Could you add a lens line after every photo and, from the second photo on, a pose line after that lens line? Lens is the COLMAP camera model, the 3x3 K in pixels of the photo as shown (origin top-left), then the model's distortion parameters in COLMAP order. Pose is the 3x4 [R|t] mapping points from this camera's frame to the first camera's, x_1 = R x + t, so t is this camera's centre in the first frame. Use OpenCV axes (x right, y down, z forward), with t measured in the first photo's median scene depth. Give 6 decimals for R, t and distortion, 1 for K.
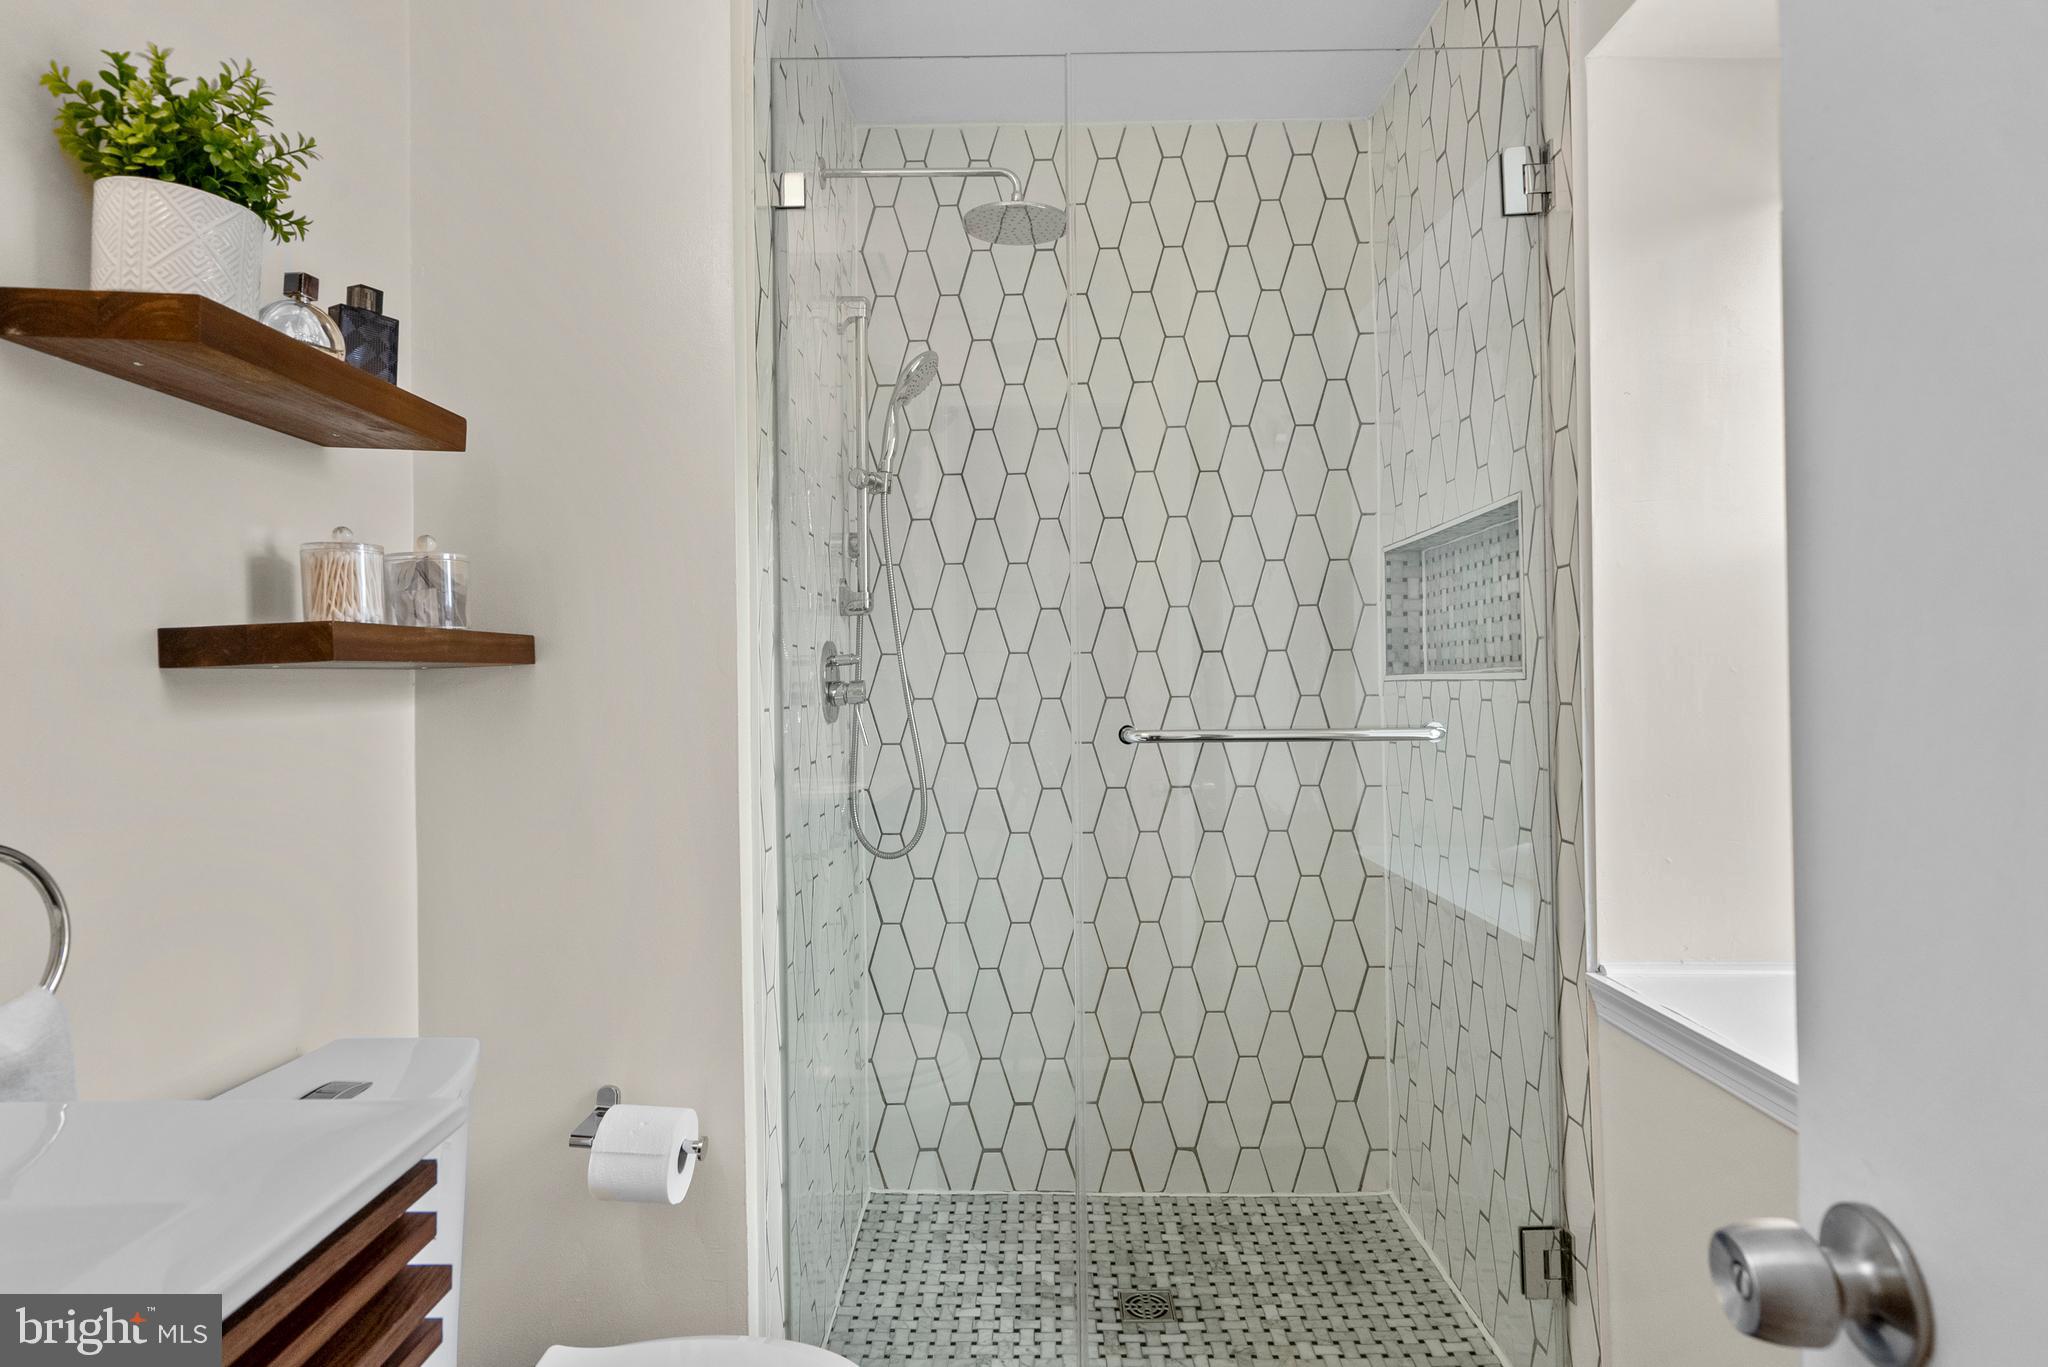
lens RADIAL K [[1094.0, 0, 1011.1], [0, 1094.0, 671.2], [0, 0, 1]] dist [0.004155, 0.000997]
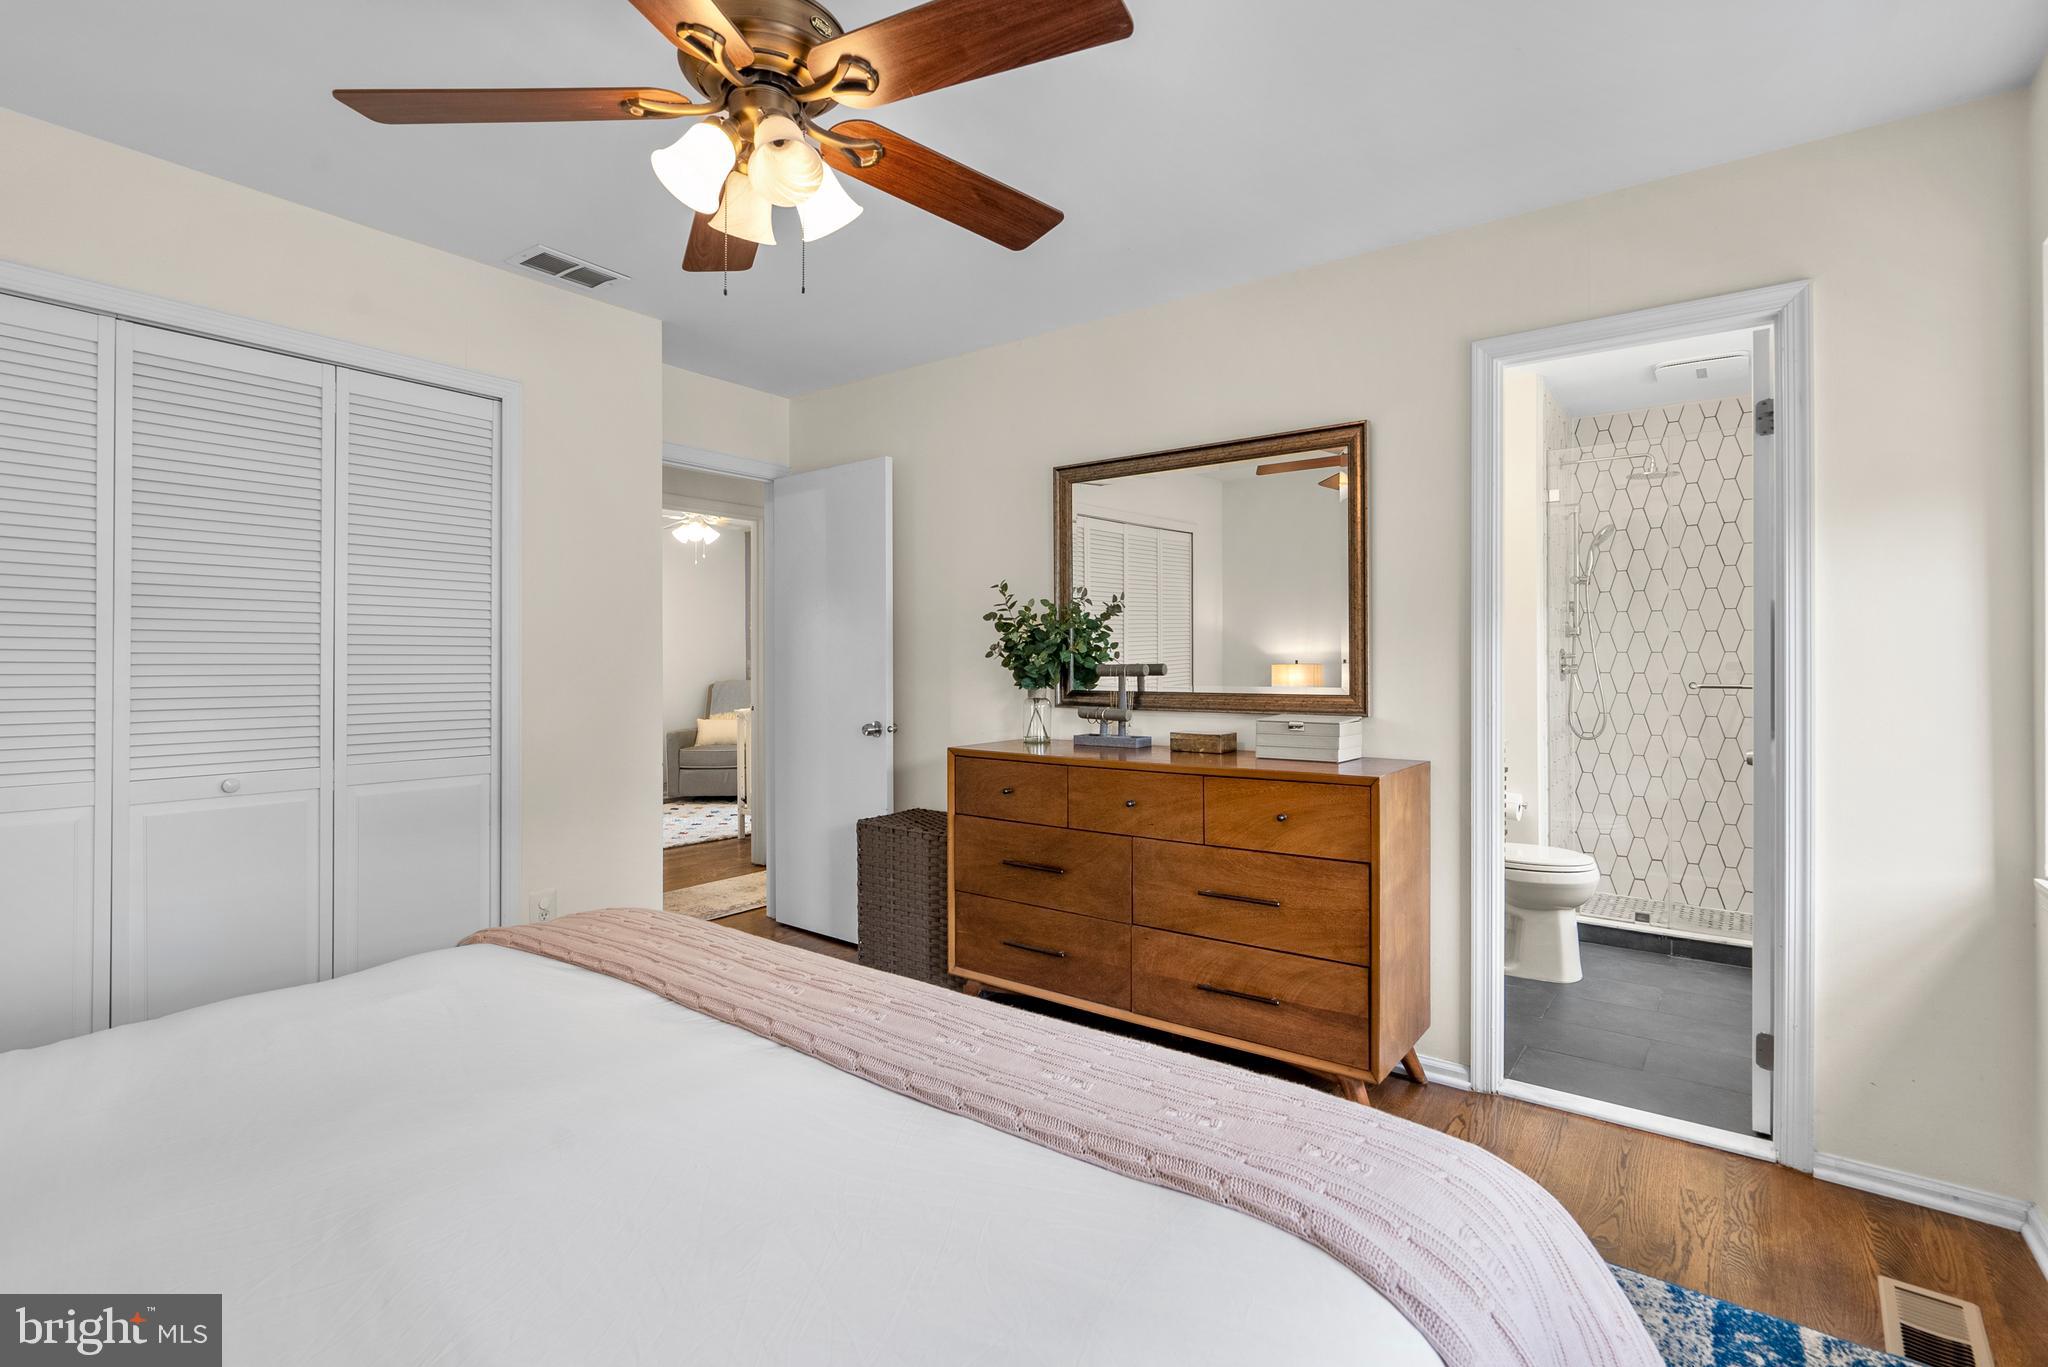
lens RADIAL K [[940.5, 0, 1030.2], [0, 940.5, 644.5], [0, 0, 1]] dist [-0.003598, 0.002204]
pose [[0.808923, 0.009480, -0.587838, 0.141531], [-0.007982, 0.999955, 0.005142, -0.047103], [0.587860, 0.000533, 0.808963, -1.808870]]
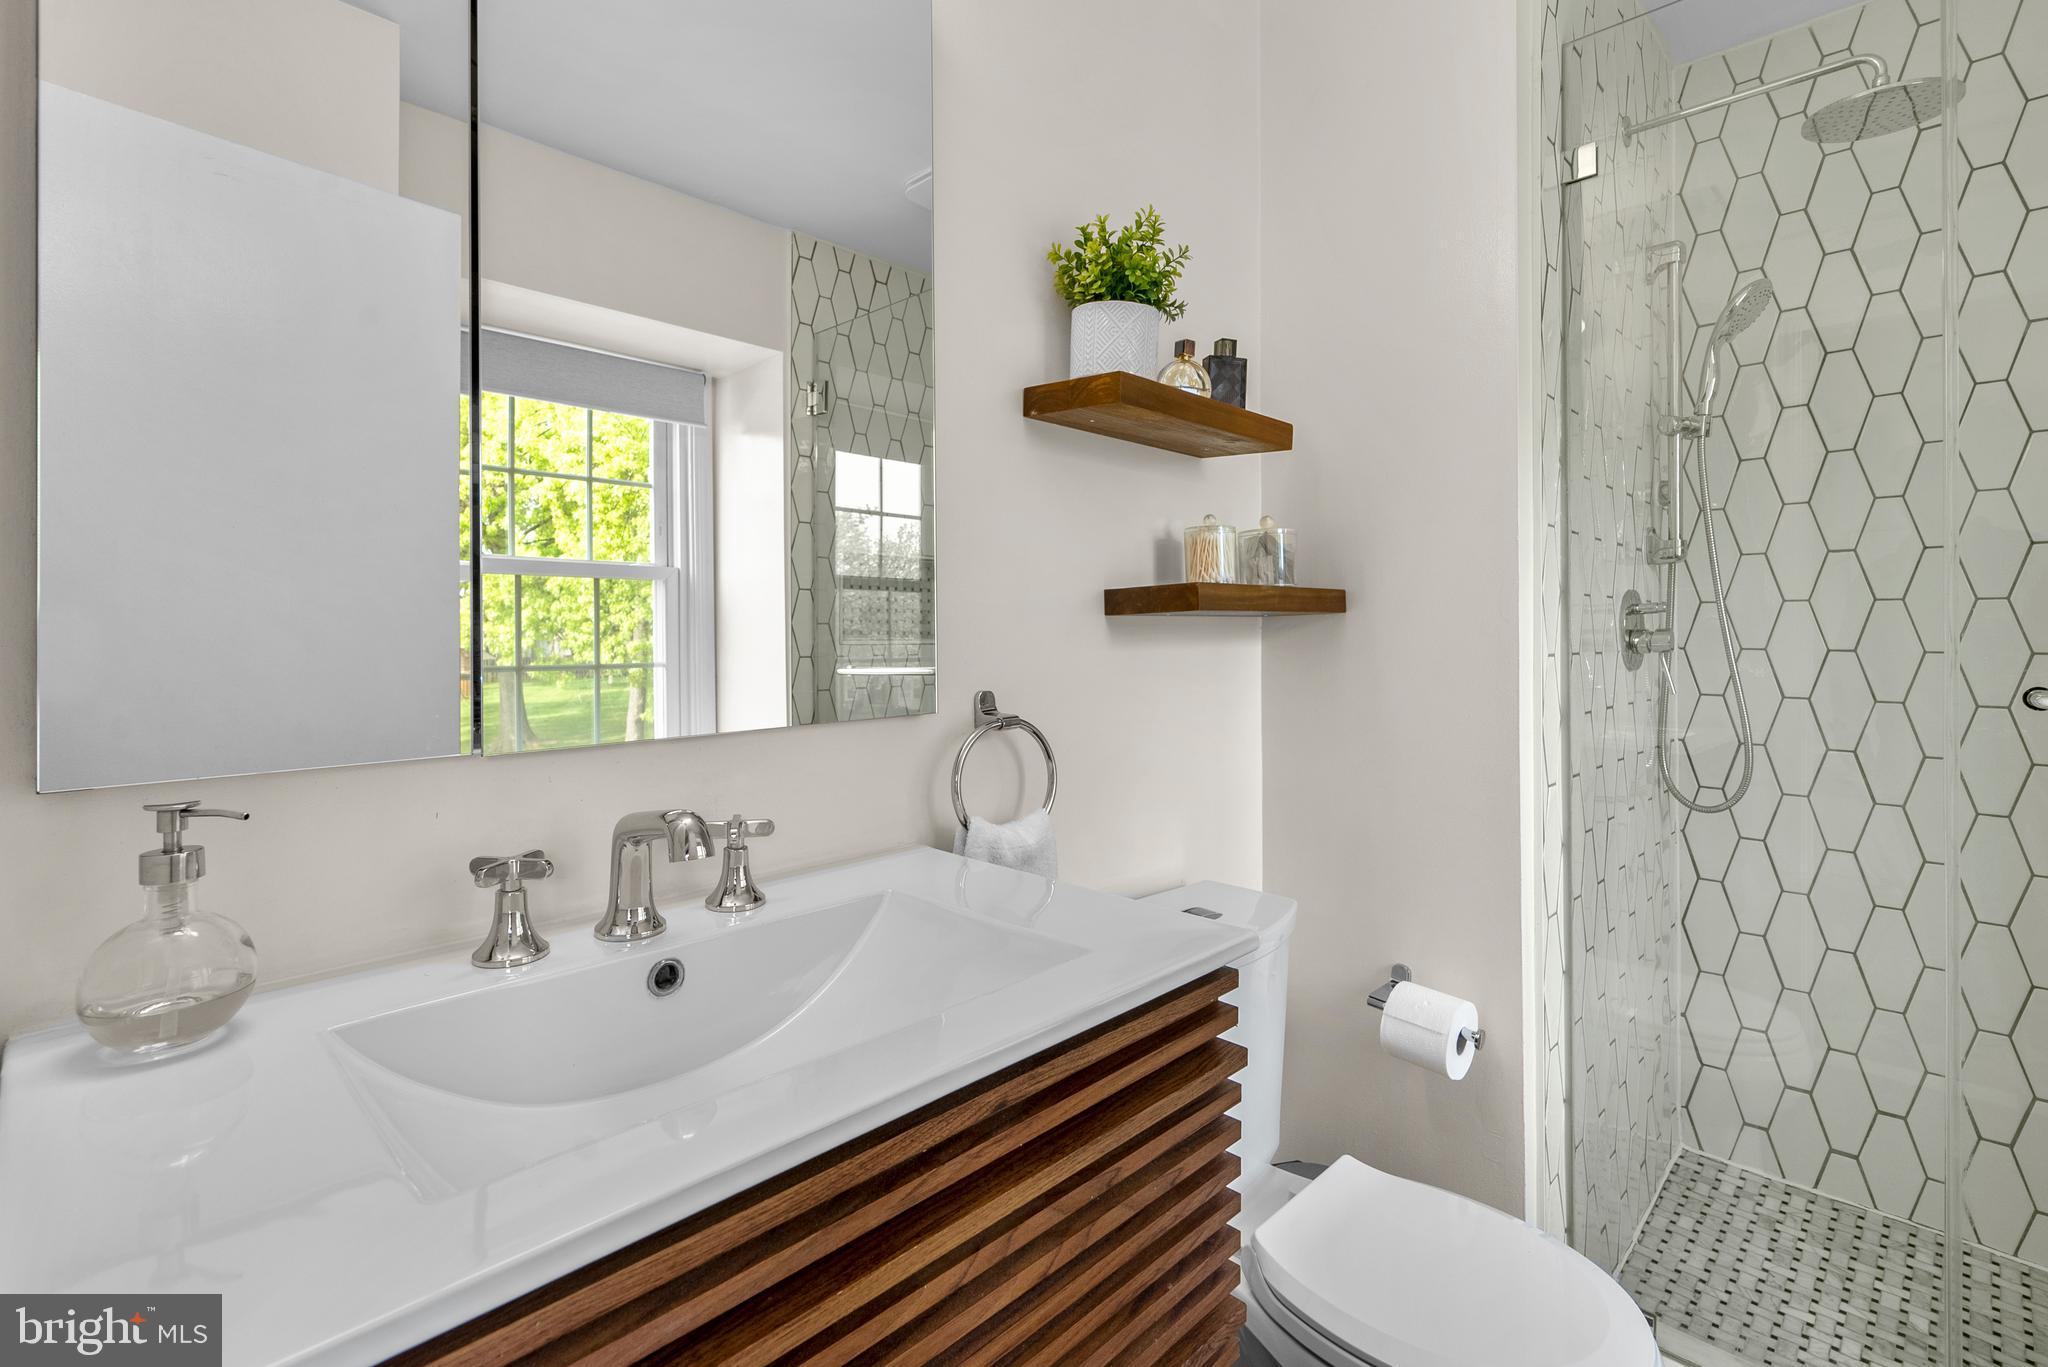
lens RADIAL K [[940.5, 0, 1044.2], [0, 940.5, 623.6], [0, 0, 1]] dist [-0.003598, 0.002204]
pose [[0.727541, 0.007311, -0.686025, 0.044237], [-0.003732, 0.999971, 0.006699, 0.000032], [0.686054, -0.002314, 0.727547, -0.013478]]
